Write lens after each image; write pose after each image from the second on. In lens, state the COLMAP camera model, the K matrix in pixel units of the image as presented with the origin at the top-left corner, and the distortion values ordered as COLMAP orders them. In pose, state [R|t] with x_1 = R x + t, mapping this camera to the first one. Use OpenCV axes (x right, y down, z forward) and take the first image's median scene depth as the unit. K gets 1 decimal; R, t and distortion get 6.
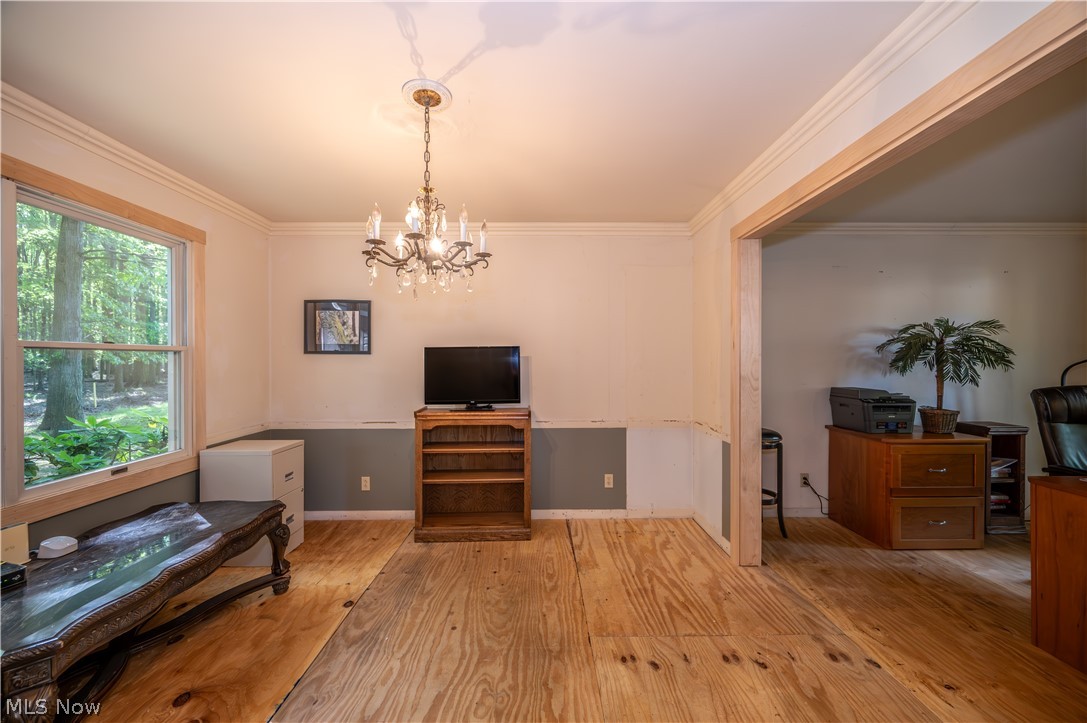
lens RADIAL K [[433.6, 0, 540.4], [0, 433.6, 355.4], [0, 0, 1]] dist [-0.003562, 0.000215]
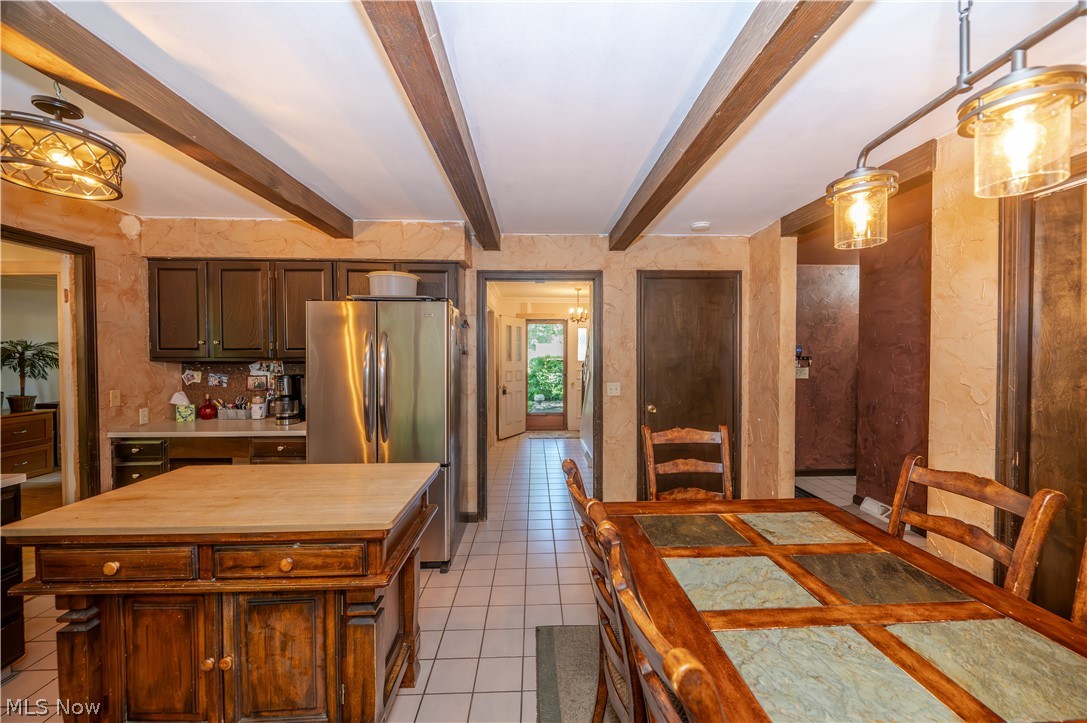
lens RADIAL K [[433.6, 0, 551.8], [0, 433.6, 361.0], [0, 0, 1]] dist [-0.003562, 0.000215]
pose [[-0.036223, -0.007488, 0.999316, -0.757577], [0.002459, 0.999968, 0.007582, -0.011649], [-0.999341, 0.002732, -0.036204, -0.919199]]
